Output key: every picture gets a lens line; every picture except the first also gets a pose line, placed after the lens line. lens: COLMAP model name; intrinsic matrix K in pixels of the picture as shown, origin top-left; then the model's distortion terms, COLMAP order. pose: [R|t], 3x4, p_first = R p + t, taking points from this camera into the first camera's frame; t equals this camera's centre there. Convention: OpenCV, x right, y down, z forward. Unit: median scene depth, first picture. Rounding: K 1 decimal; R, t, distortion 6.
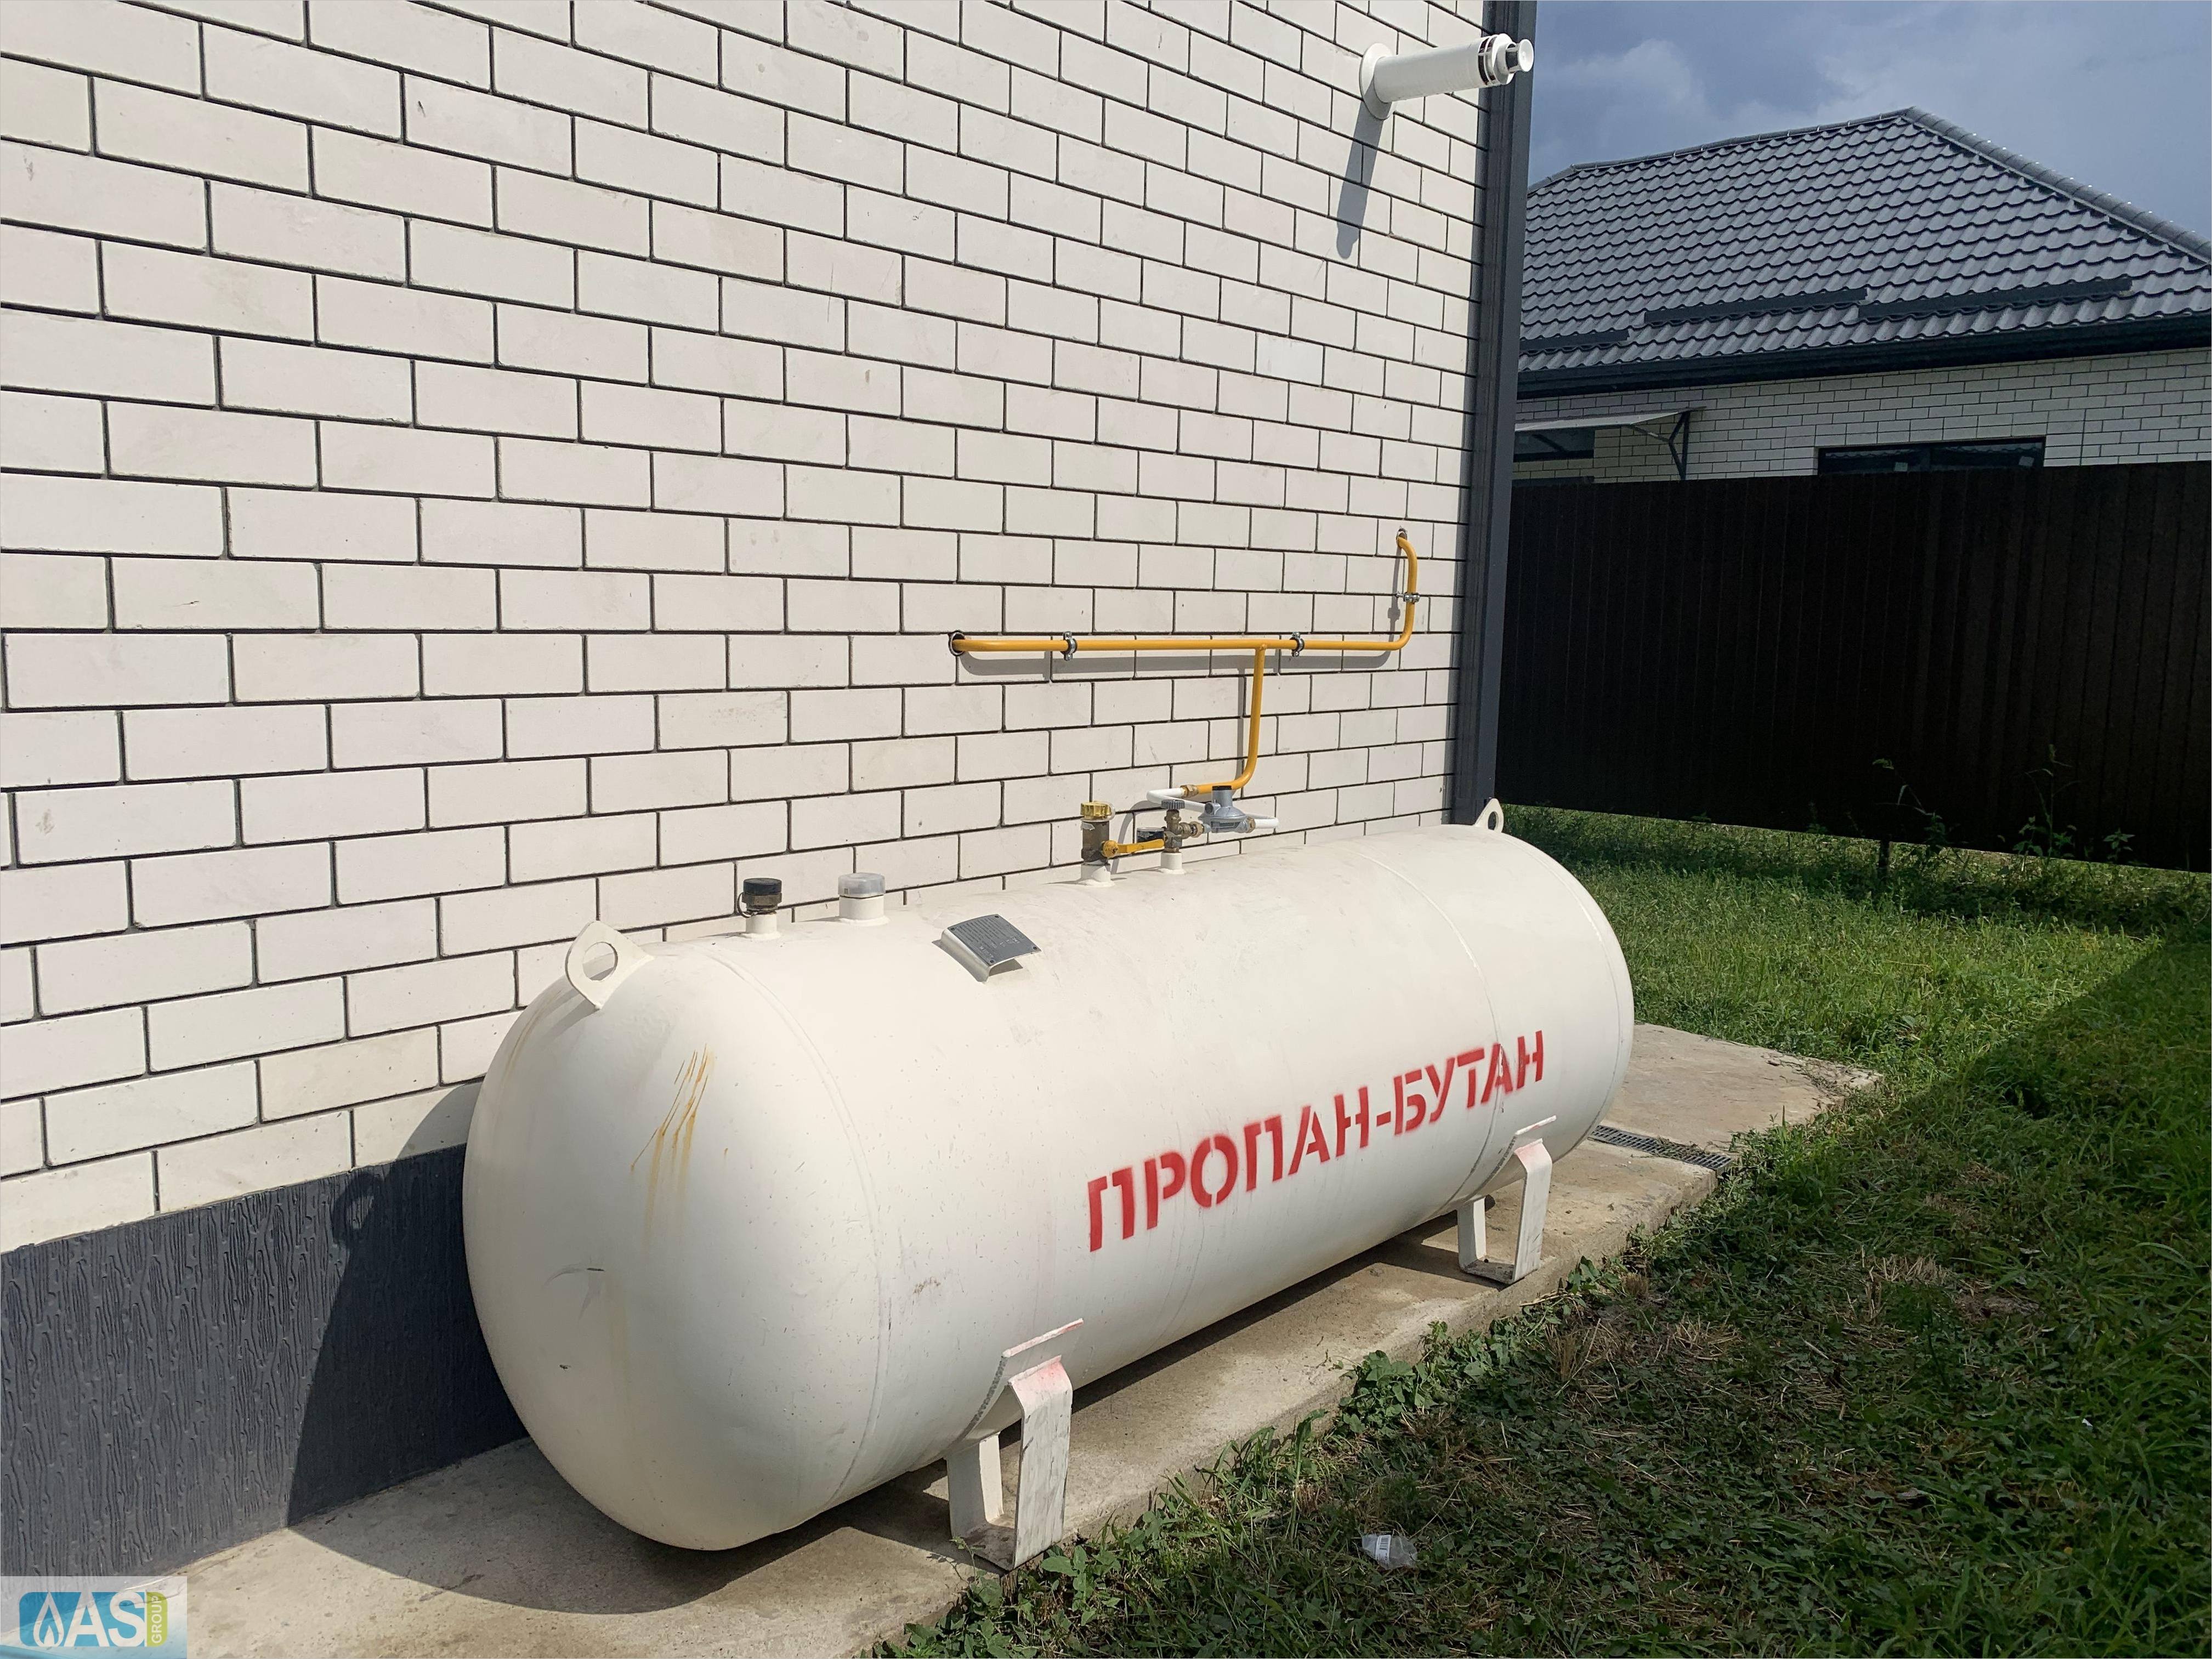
lens RADIAL K [[1701.3, 0, 1110.5], [0, 1701.3, 836.9], [0, 0, 1]] dist [0.025479, -0.037920]
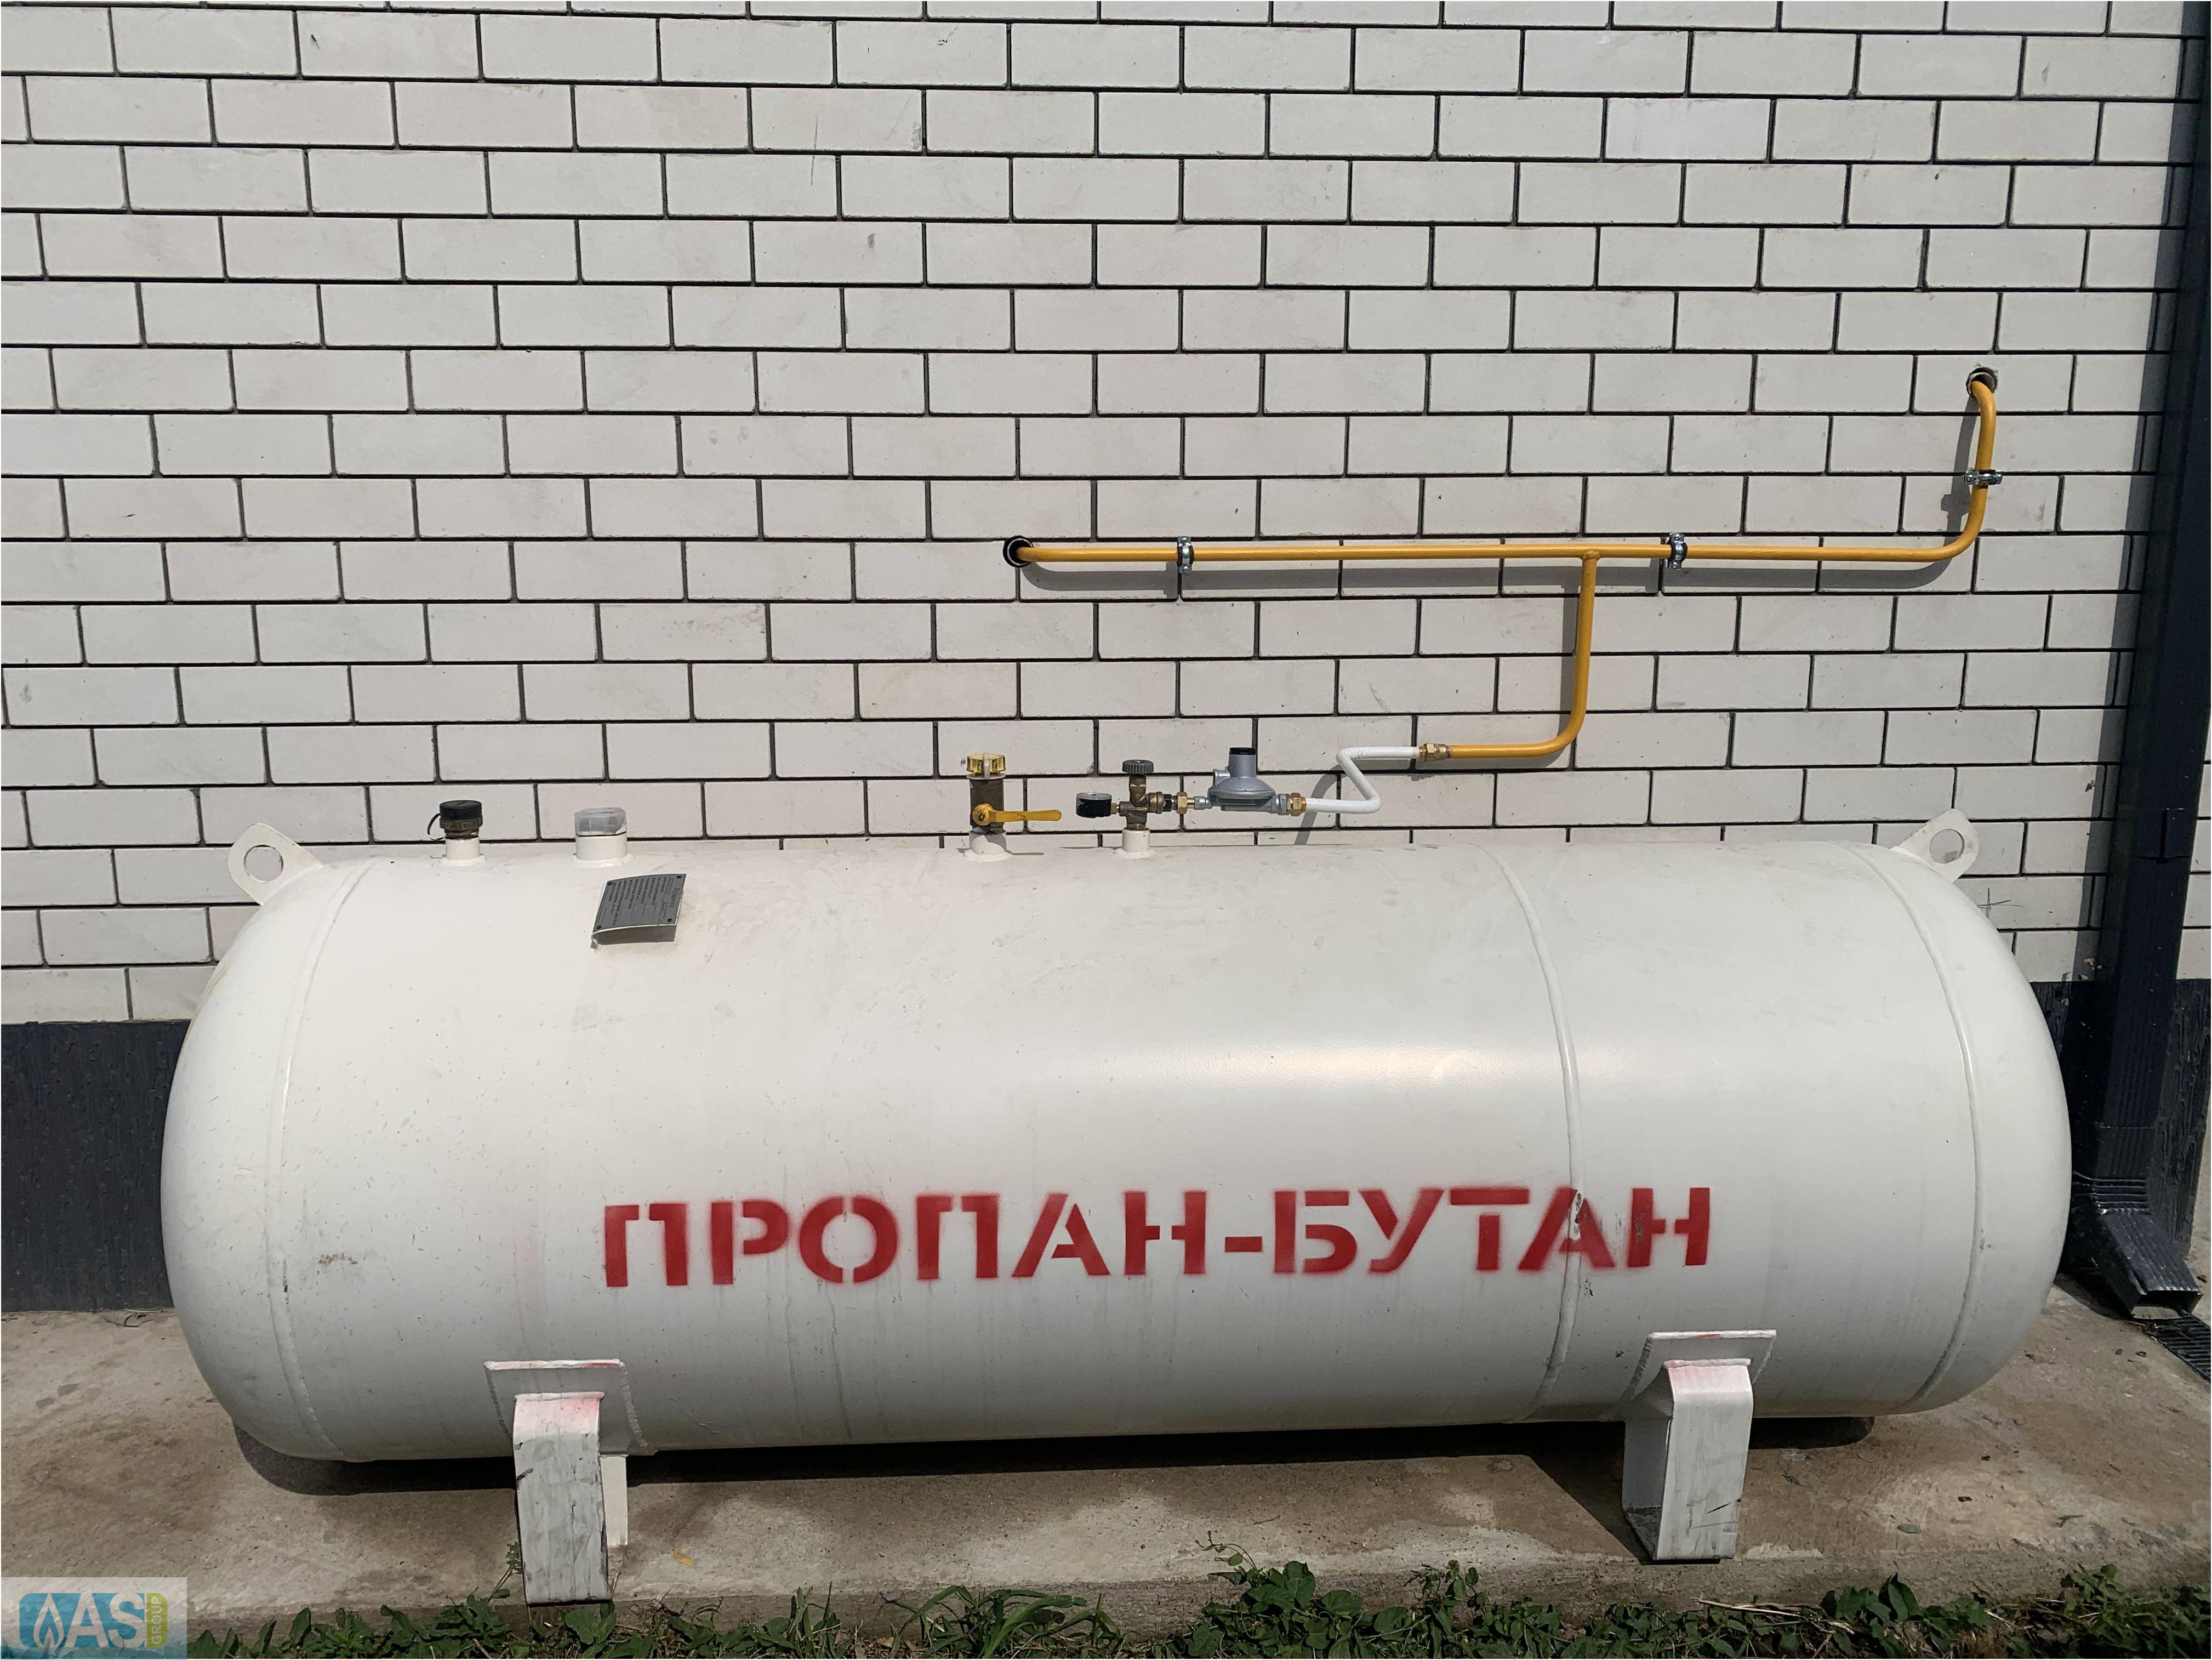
lens RADIAL K [[1701.6, 0, 1093.1], [0, 1701.6, 822.7], [0, 0, 1]] dist [0.025479, -0.037920]
pose [[0.710492, 0.117545, -0.693819, 0.554095], [-0.080188, 0.993052, 0.086125, -0.058022], [0.699122, -0.005556, 0.714981, 0.440070]]
